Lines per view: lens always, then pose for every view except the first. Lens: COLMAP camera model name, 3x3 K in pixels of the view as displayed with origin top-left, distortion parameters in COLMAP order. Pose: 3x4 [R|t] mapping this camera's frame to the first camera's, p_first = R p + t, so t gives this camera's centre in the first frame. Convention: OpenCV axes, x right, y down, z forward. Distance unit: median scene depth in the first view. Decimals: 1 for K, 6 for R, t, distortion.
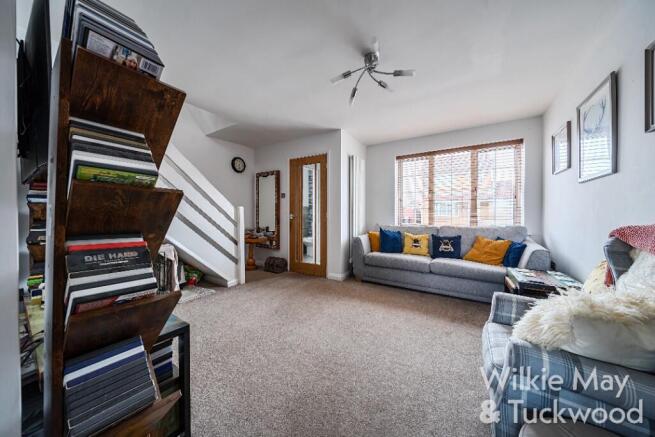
lens RADIAL K [[227.3, 0, 328.3], [0, 227.3, 213.7], [0, 0, 1]] dist [0.000024, -0.000074]
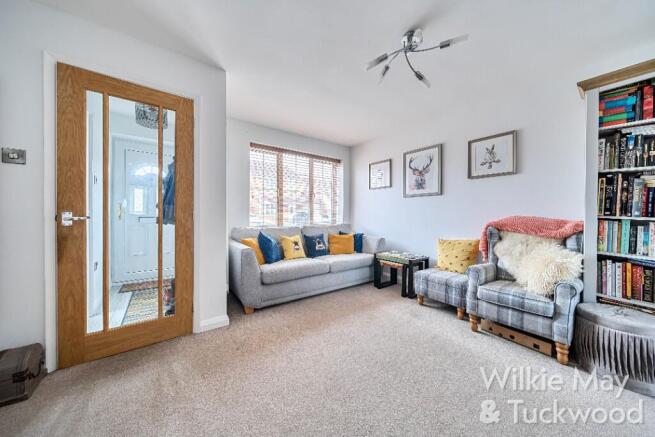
lens RADIAL K [[227.3, 0, 328.3], [0, 227.3, 213.7], [0, 0, 1]] dist [0.000024, -0.000074]
pose [[0.353556, 0.005570, 0.935397, -0.415698], [-0.008906, 0.999957, -0.002589, 0.001040], [-0.935371, -0.007415, 0.353591, 0.543025]]
